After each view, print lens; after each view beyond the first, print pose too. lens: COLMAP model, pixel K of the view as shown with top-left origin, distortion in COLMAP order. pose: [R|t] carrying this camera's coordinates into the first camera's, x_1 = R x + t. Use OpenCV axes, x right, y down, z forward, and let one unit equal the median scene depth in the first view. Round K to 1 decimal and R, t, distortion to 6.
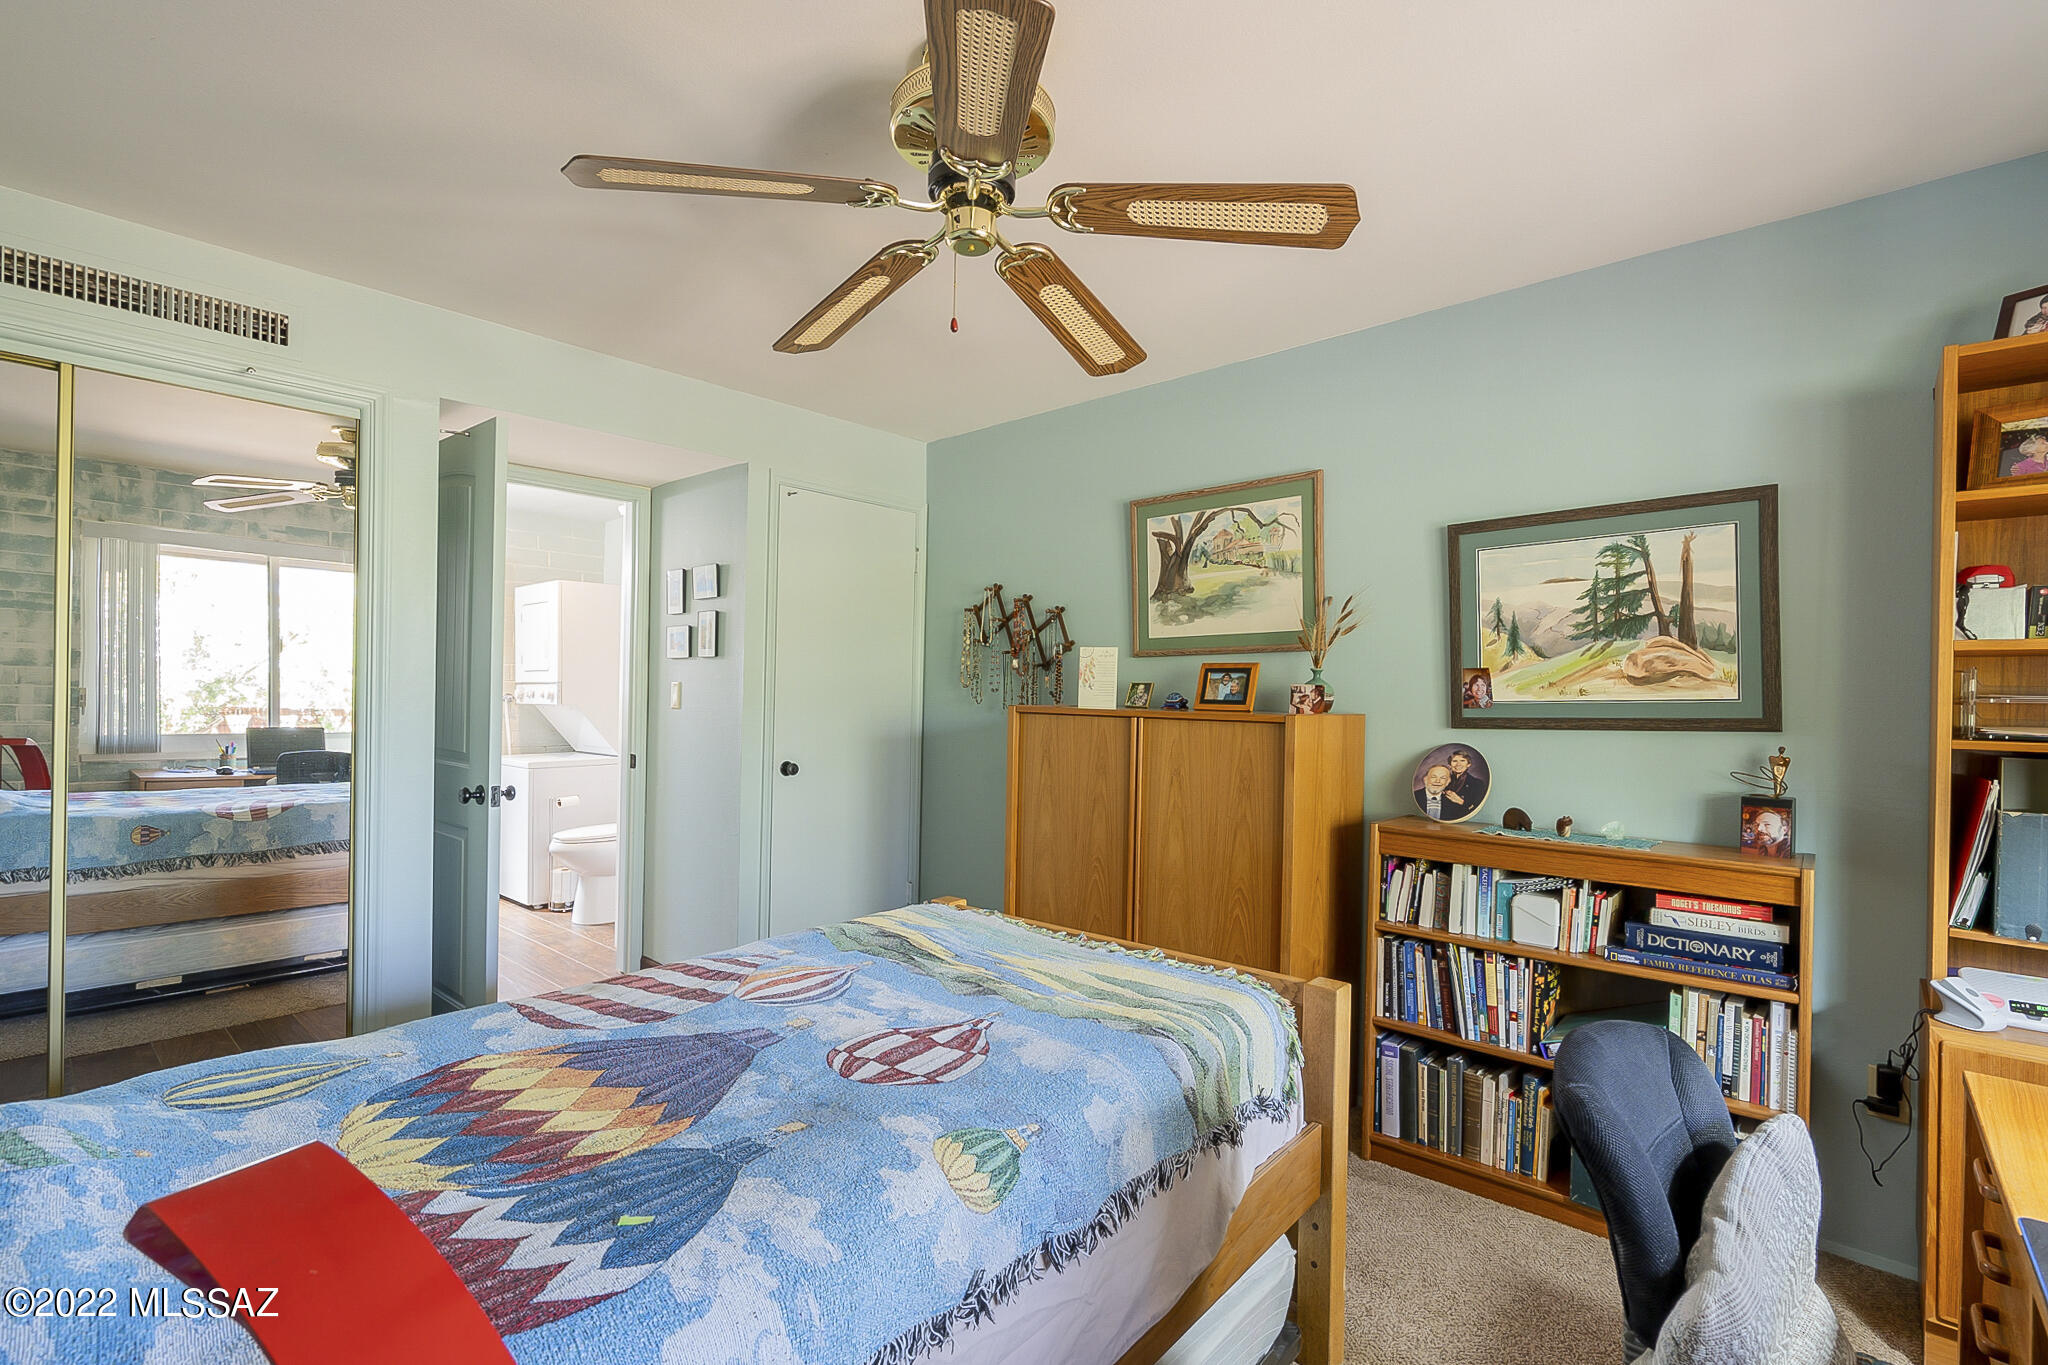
lens RADIAL K [[941.5, 0, 1017.0], [0, 941.5, 684.7], [0, 0, 1]] dist [-0.003848, 0.001609]
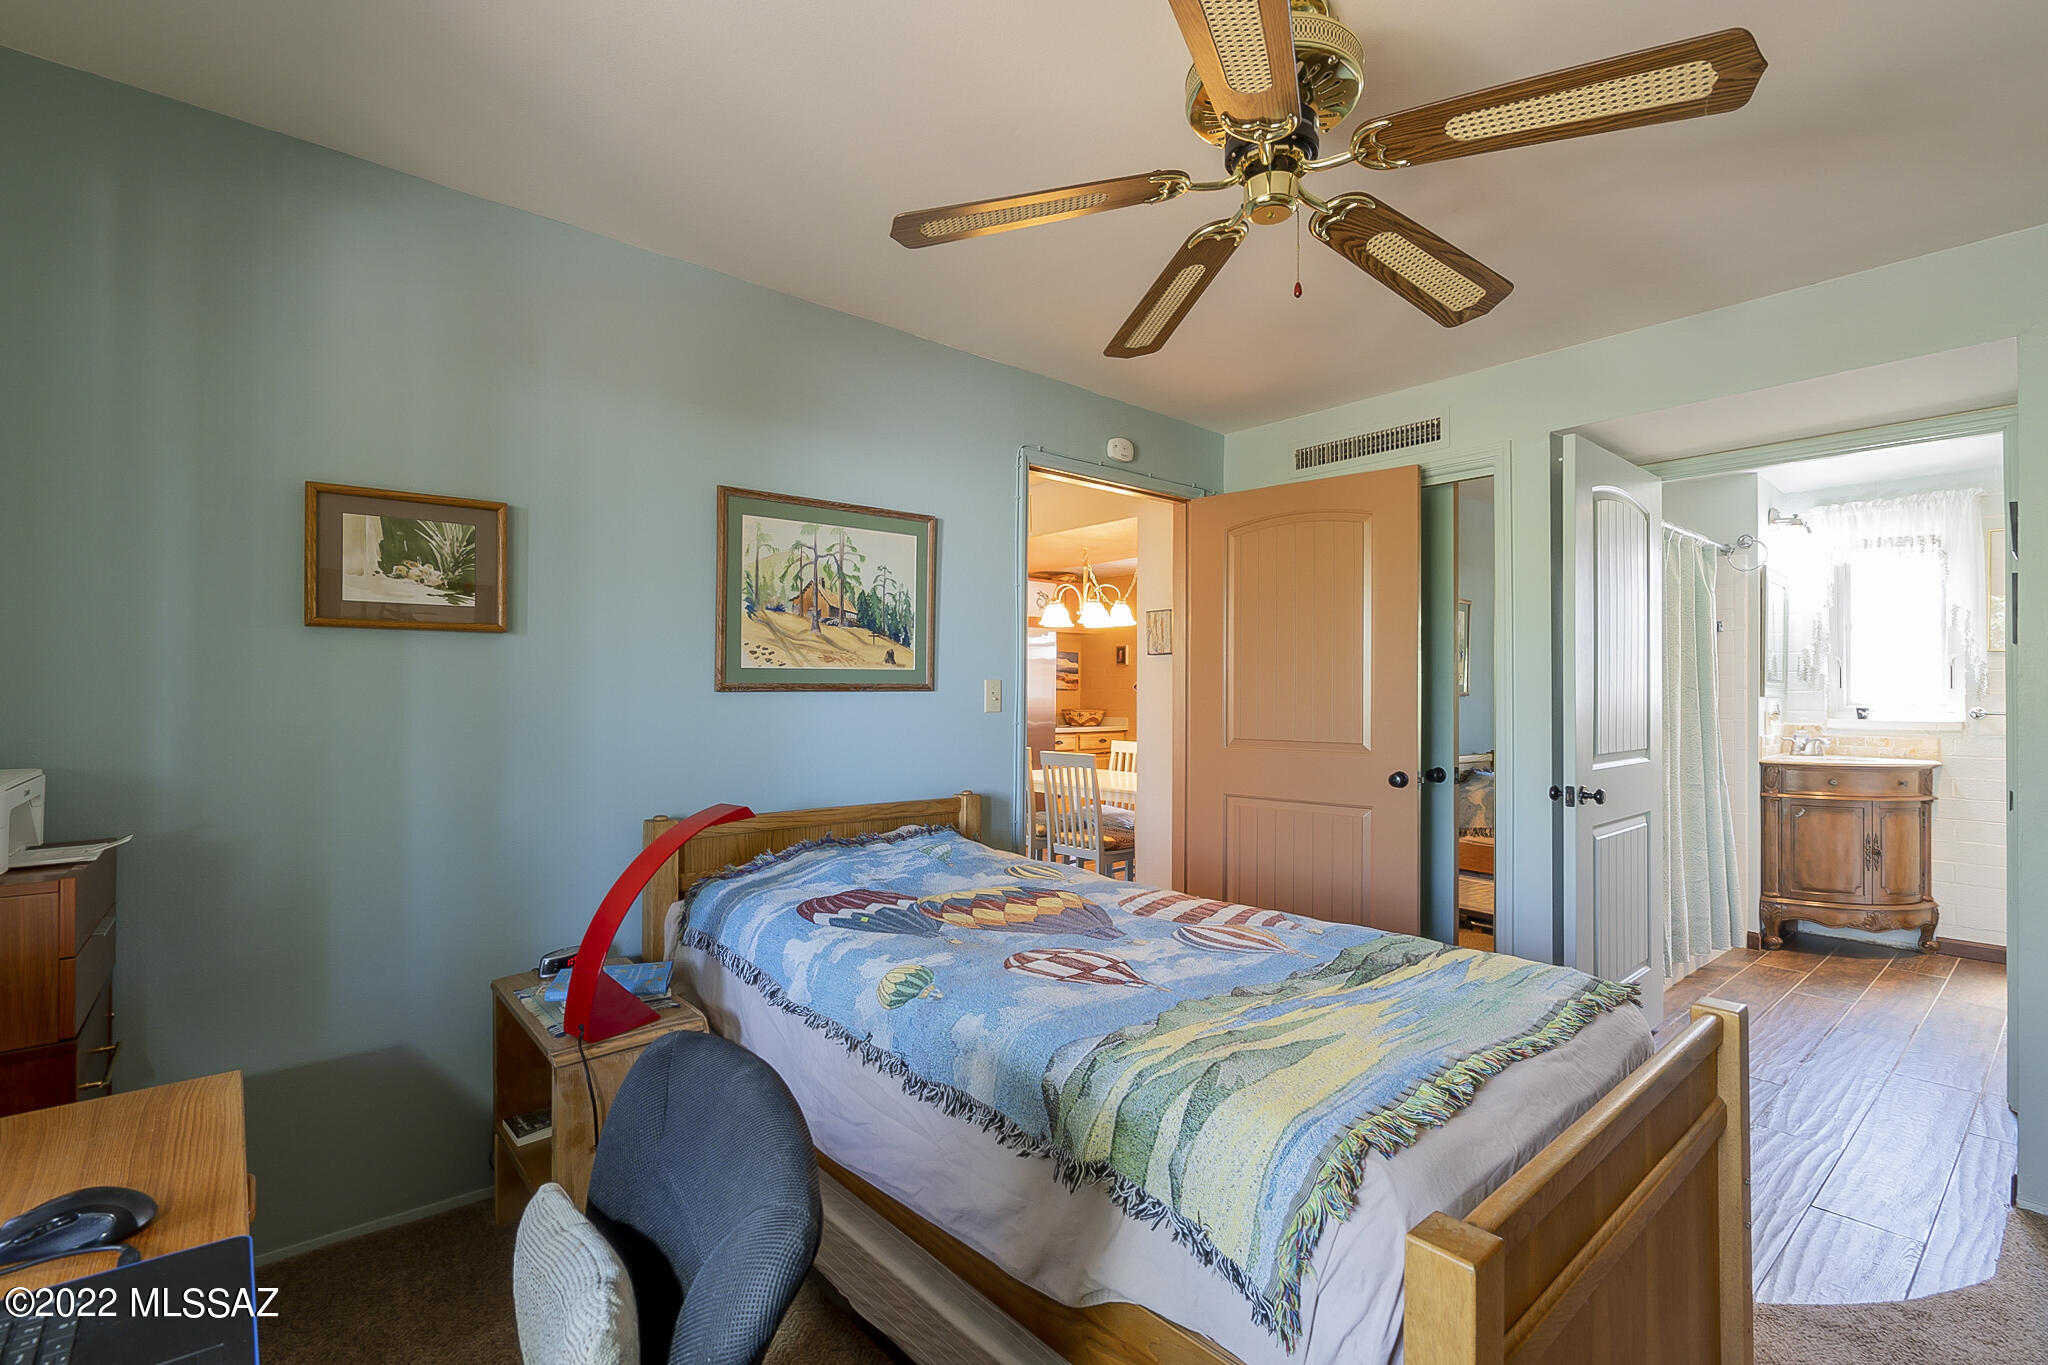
lens RADIAL K [[928.8, 0, 1024.0], [0, 928.8, 682.5], [0, 0, 1]] dist [0.001440, 0.001624]
pose [[-0.141341, -0.030397, -0.989494, 0.595035], [-0.003265, 0.999537, -0.030239, 0.026492], [0.989956, -0.001044, -0.141375, 0.581691]]
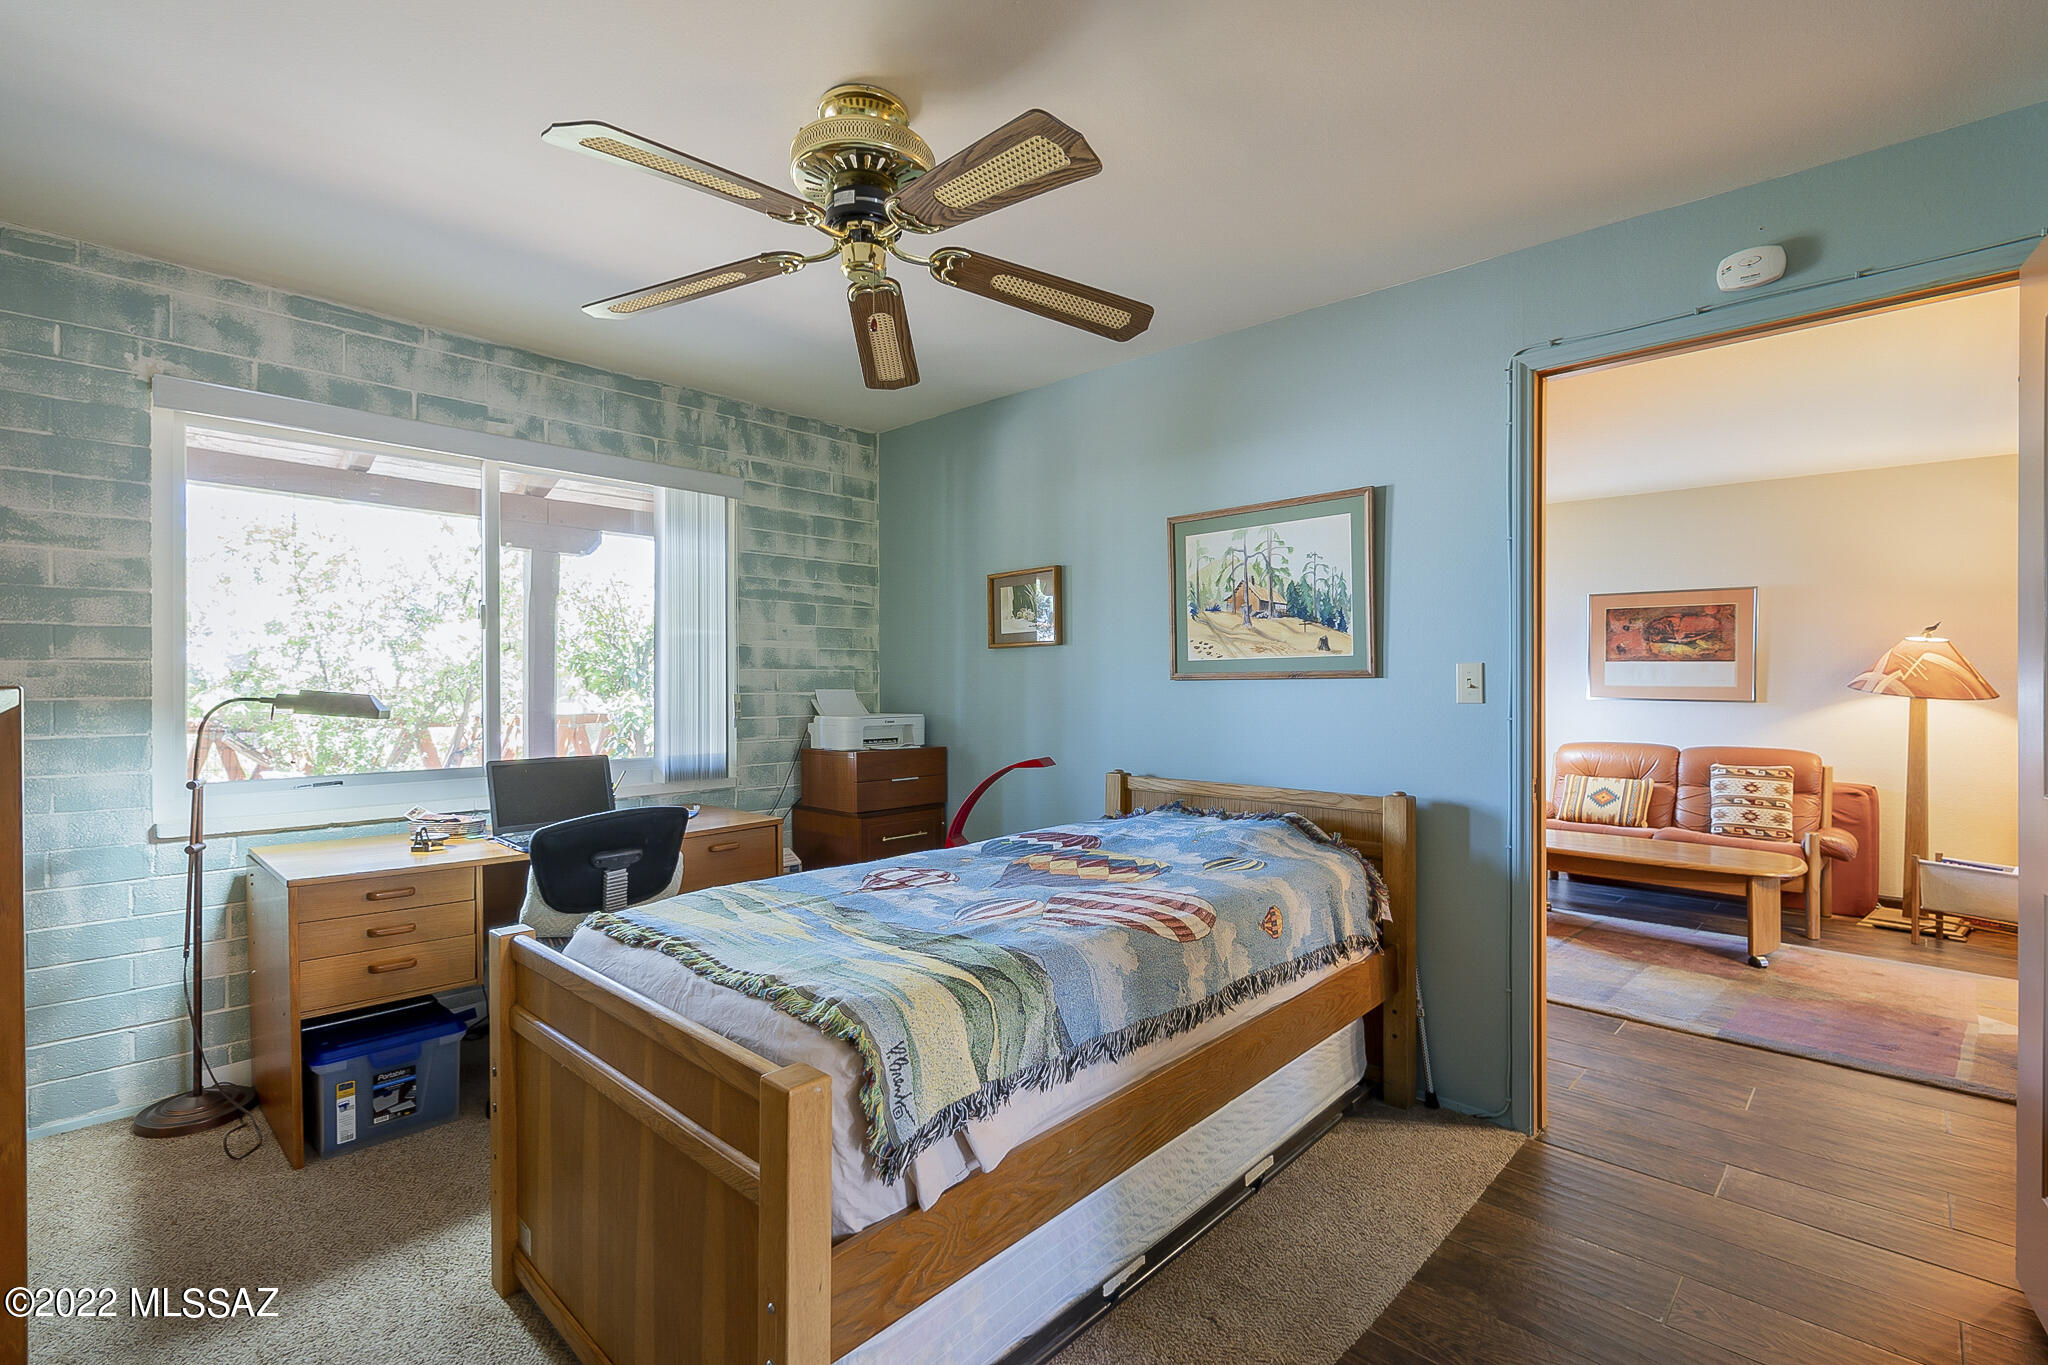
lens RADIAL K [[919.1, 0, 1012.7], [0, 919.1, 685.3], [0, 0, 1]] dist [-0.001822, 0.000196]
pose [[-0.998697, -0.019749, 0.047055, -0.193726], [-0.019891, 0.999799, -0.002547, 0.021591], [-0.046995, -0.003480, -0.998889, 1.384681]]
